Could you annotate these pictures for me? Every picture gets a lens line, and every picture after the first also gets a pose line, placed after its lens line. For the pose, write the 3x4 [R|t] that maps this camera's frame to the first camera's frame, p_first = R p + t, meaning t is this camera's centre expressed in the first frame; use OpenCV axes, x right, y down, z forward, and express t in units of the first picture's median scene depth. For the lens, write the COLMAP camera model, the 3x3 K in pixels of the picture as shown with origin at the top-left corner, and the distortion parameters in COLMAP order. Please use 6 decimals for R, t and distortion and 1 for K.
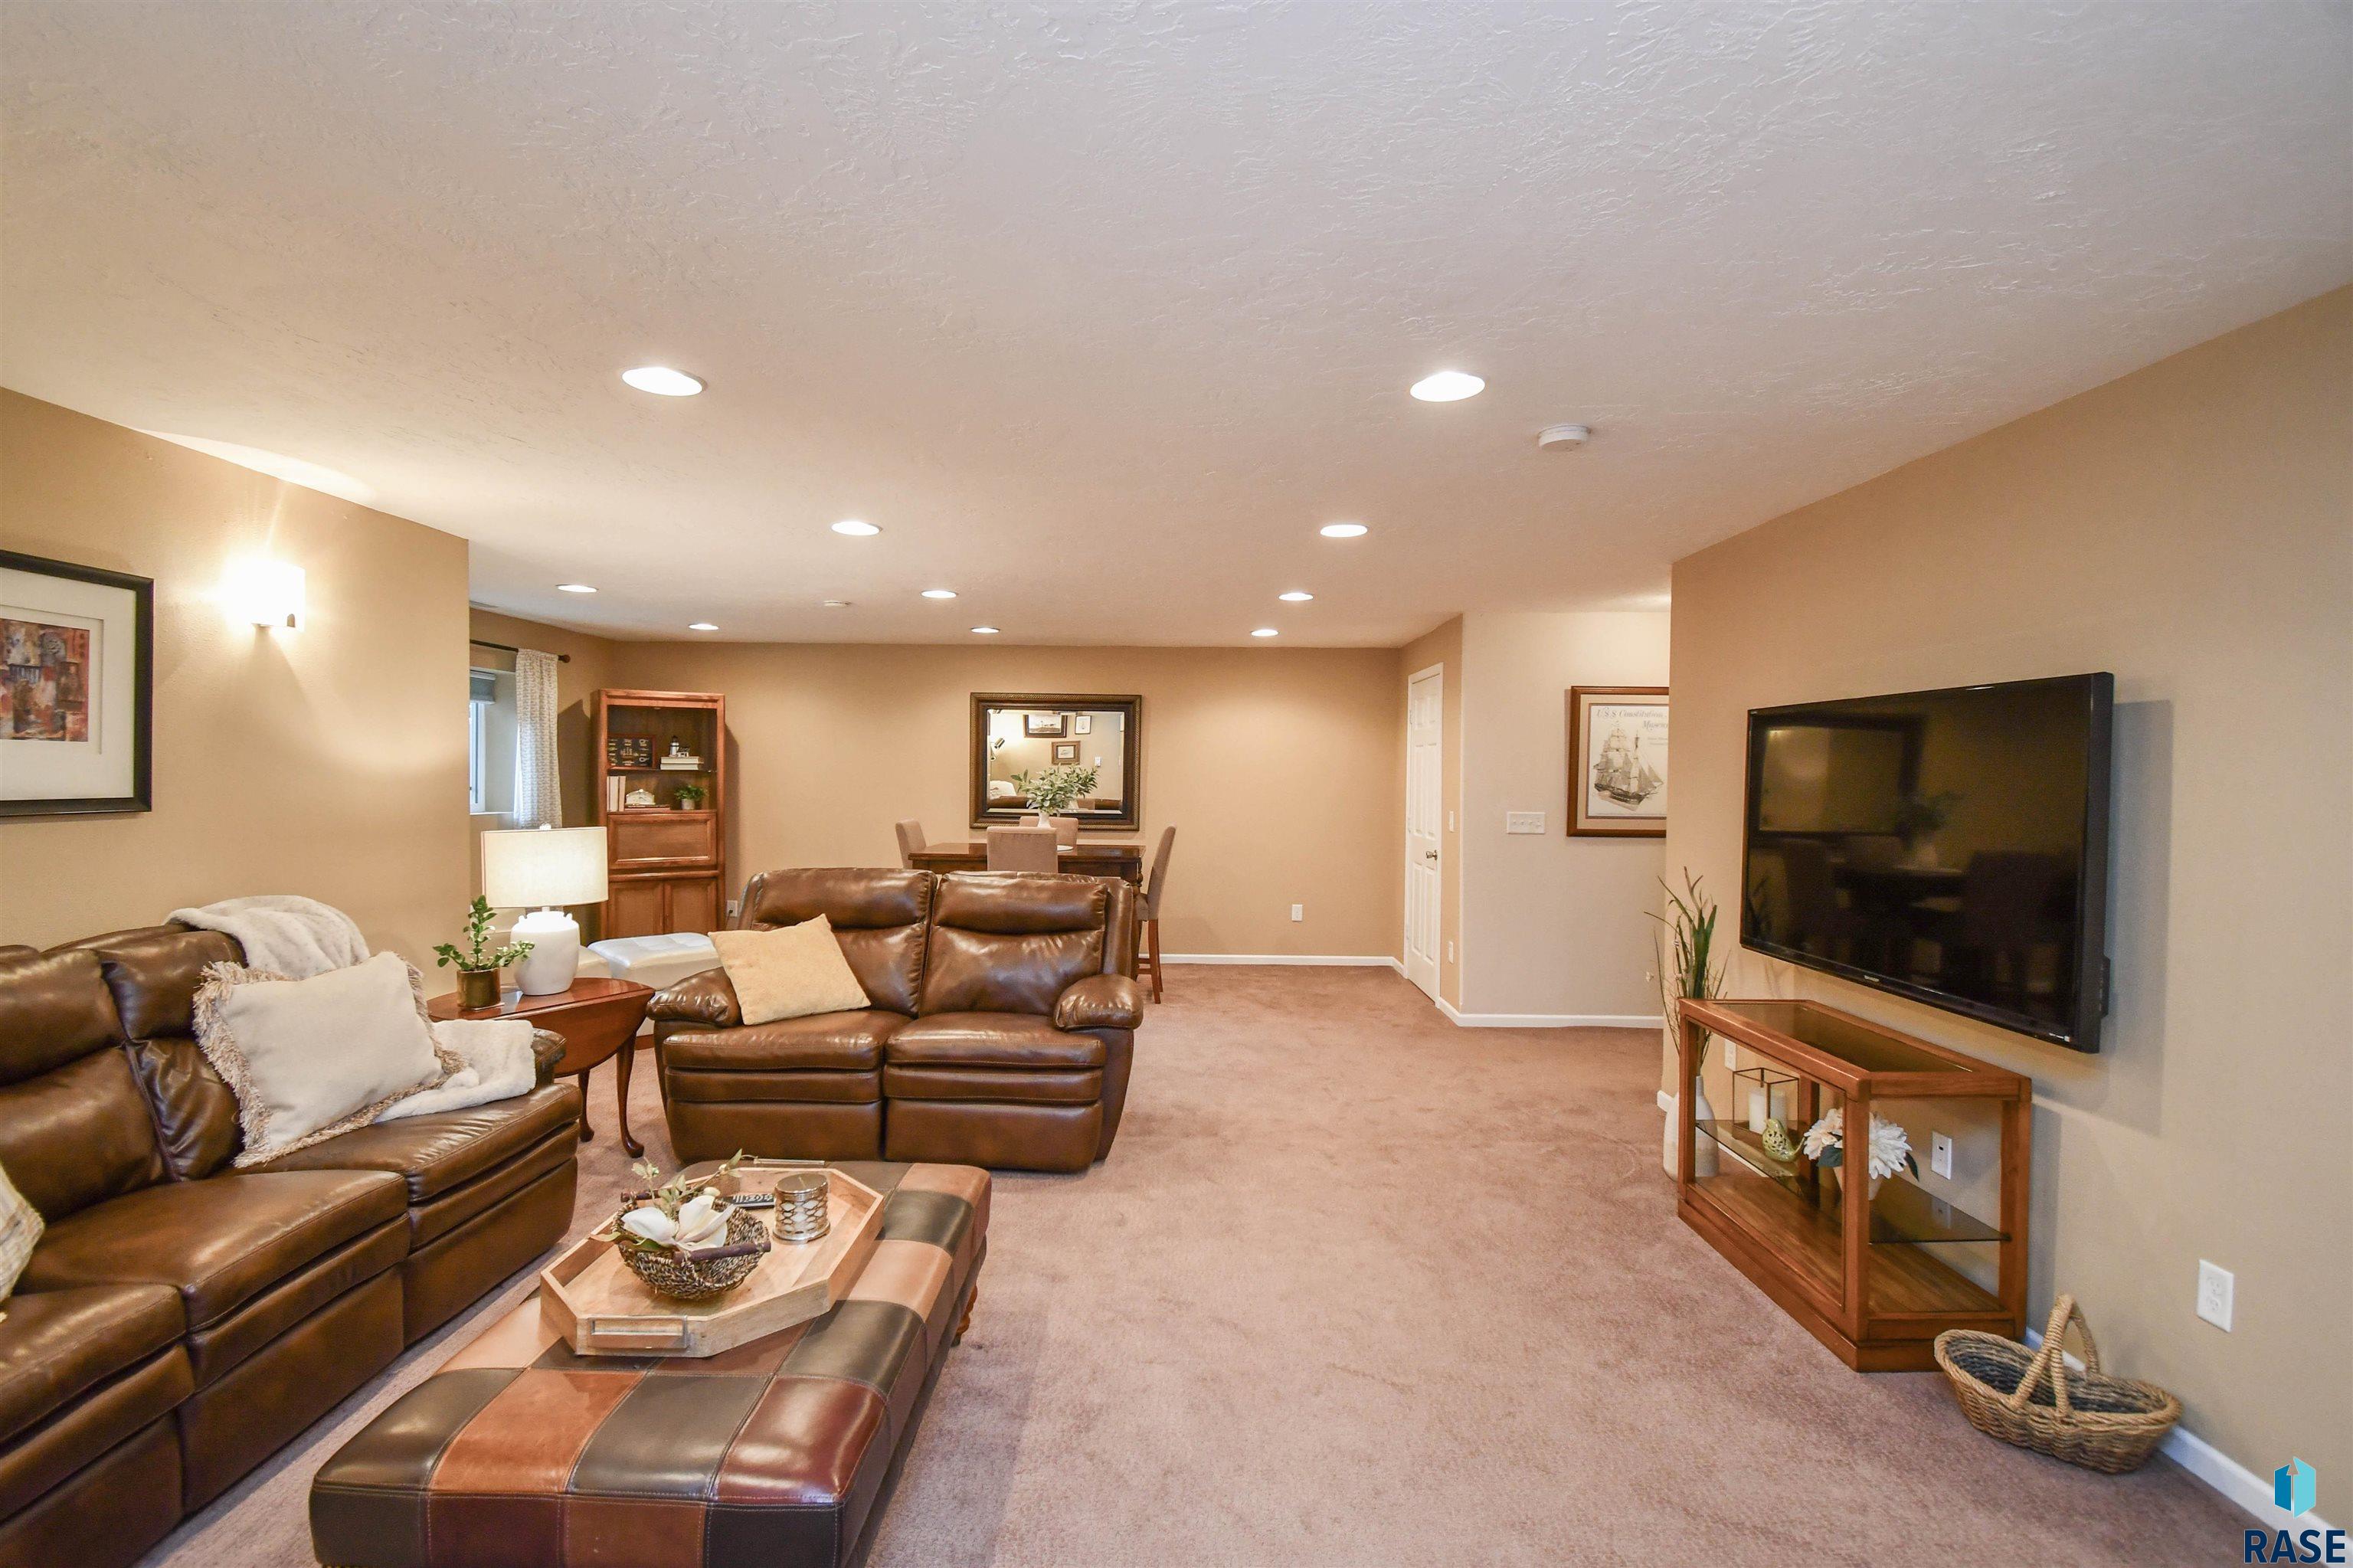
lens RADIAL K [[1058.4, 0, 1171.8], [0, 1058.4, 776.8], [0, 0, 1]] dist [-0.013677, -0.005295]
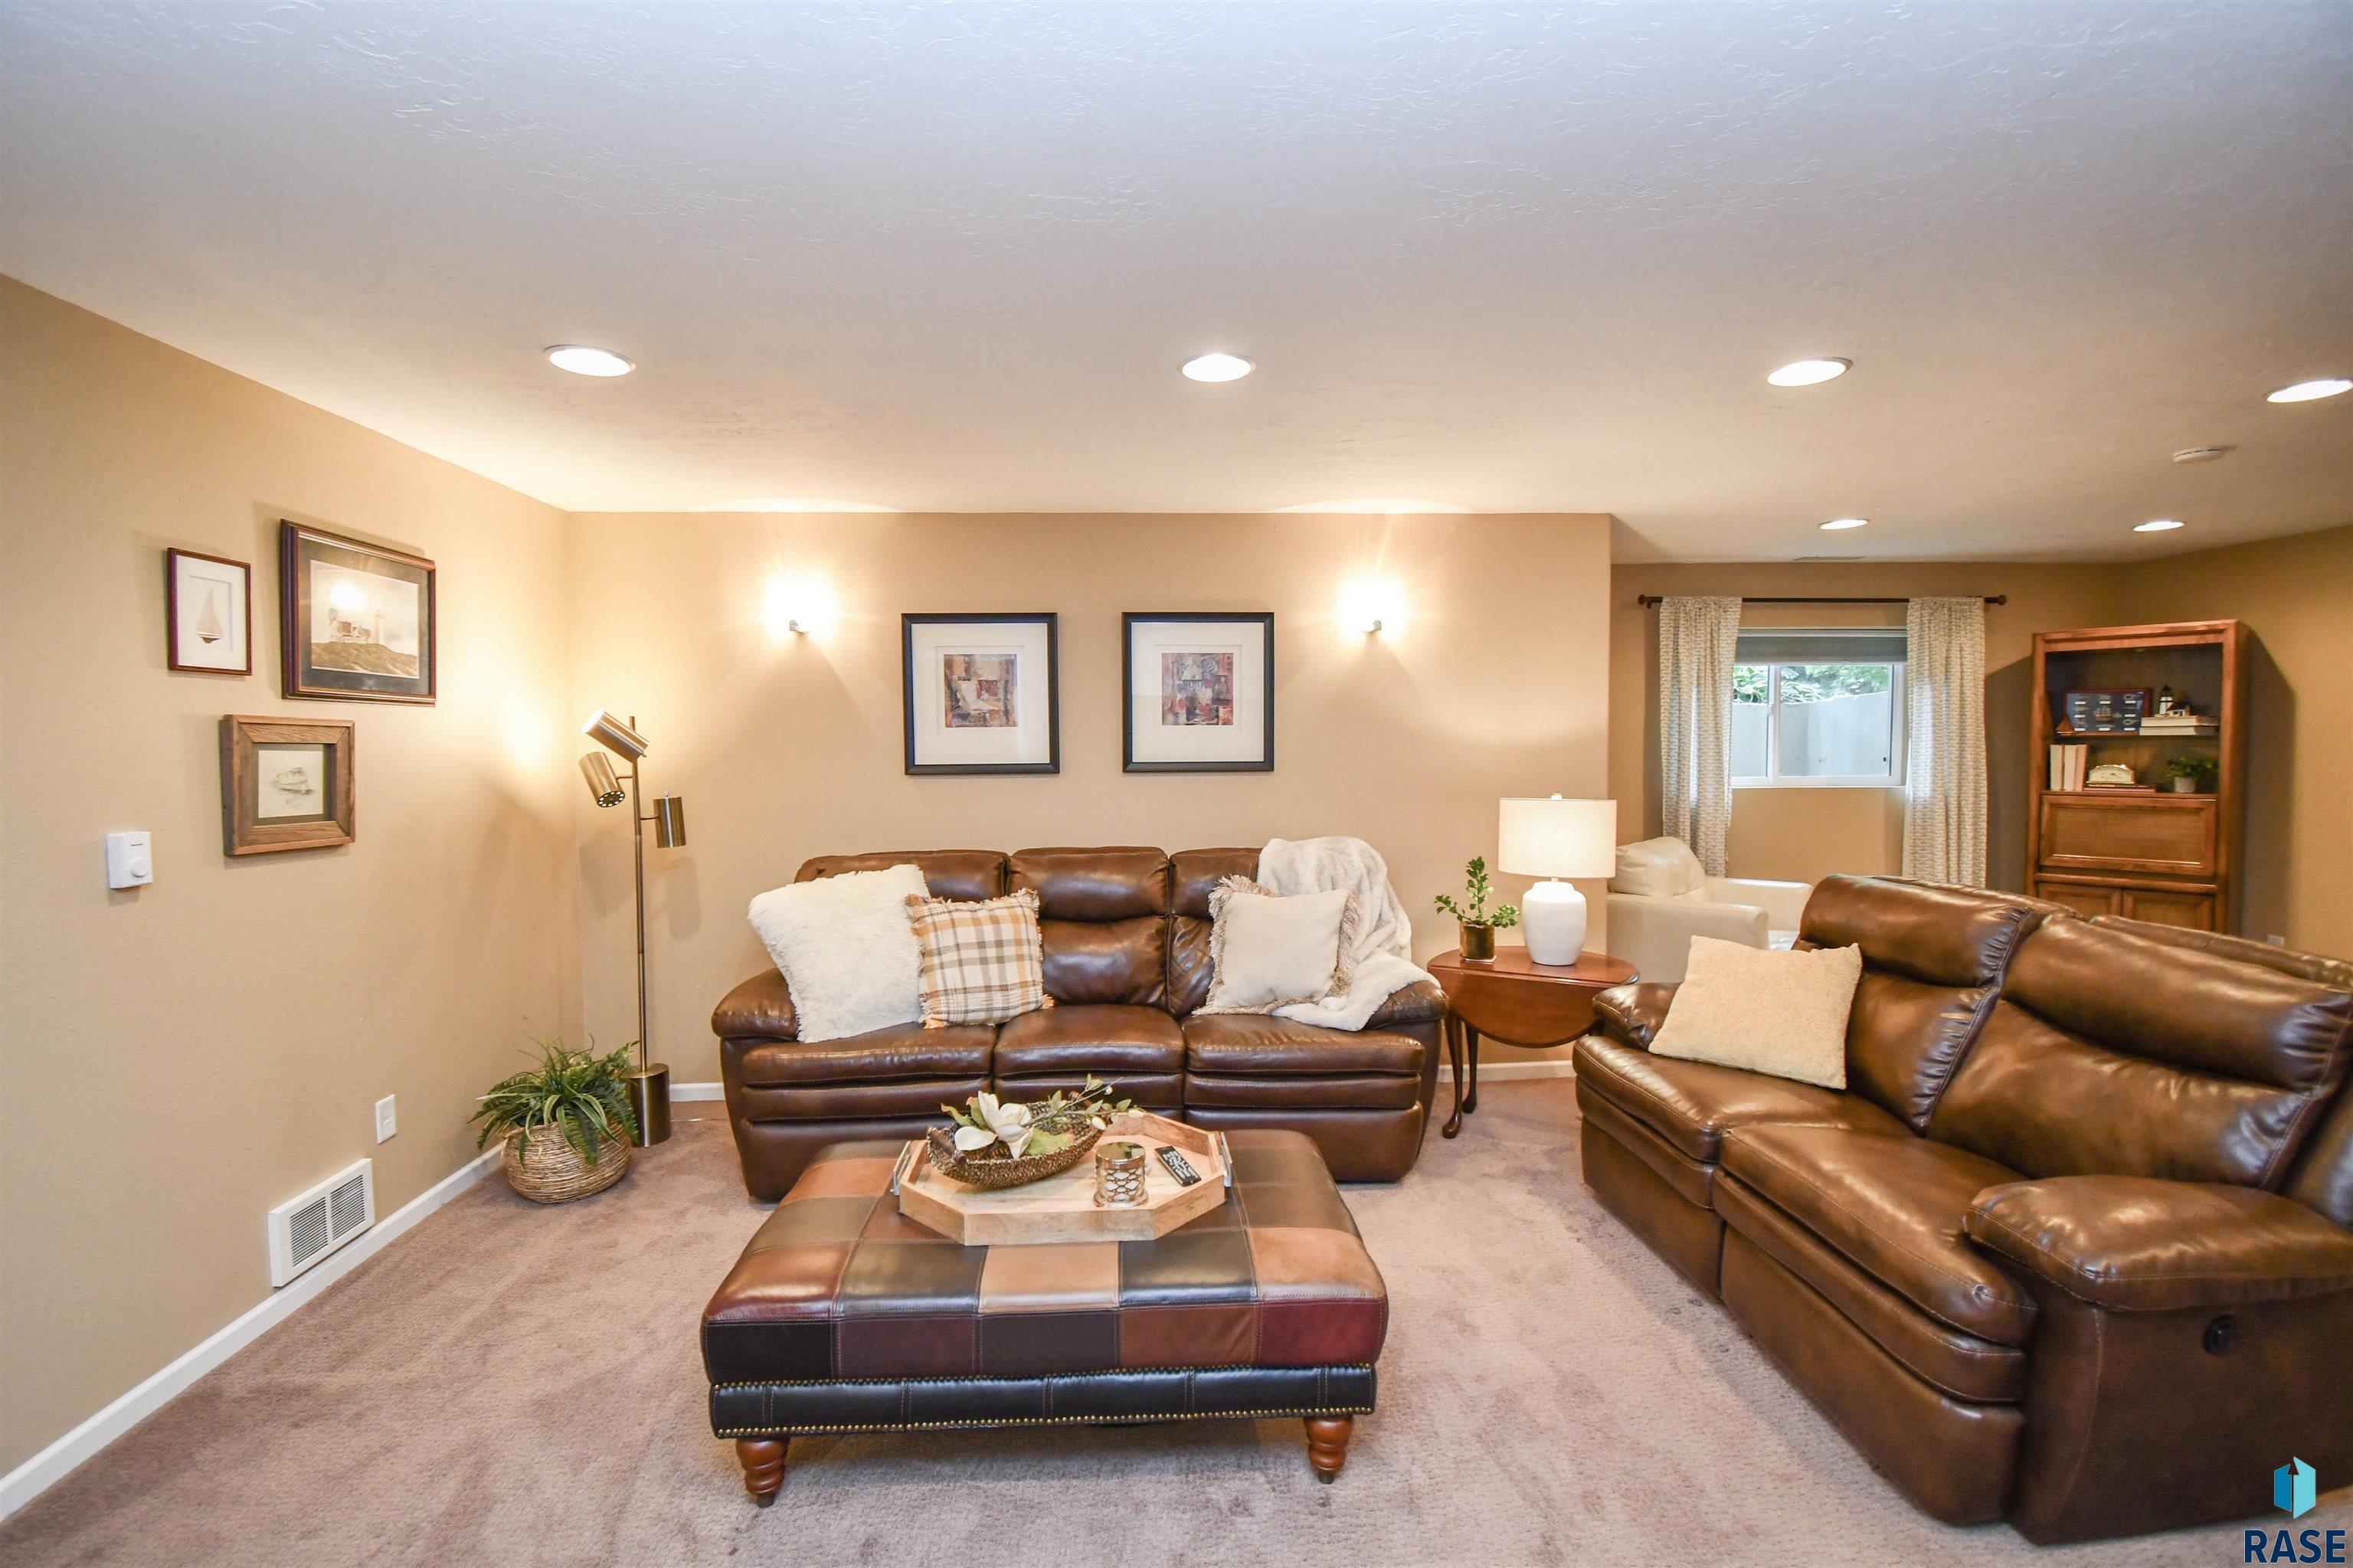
lens RADIAL K [[1058.4, 0, 1168.3], [0, 1058.4, 789.2], [0, 0, 1]] dist [-0.013677, -0.005295]
pose [[0.035101, 0.036642, -0.998712, 0.378677], [0.003196, 0.999318, 0.036777, 0.002342], [0.999379, -0.004483, 0.034960, 0.591717]]
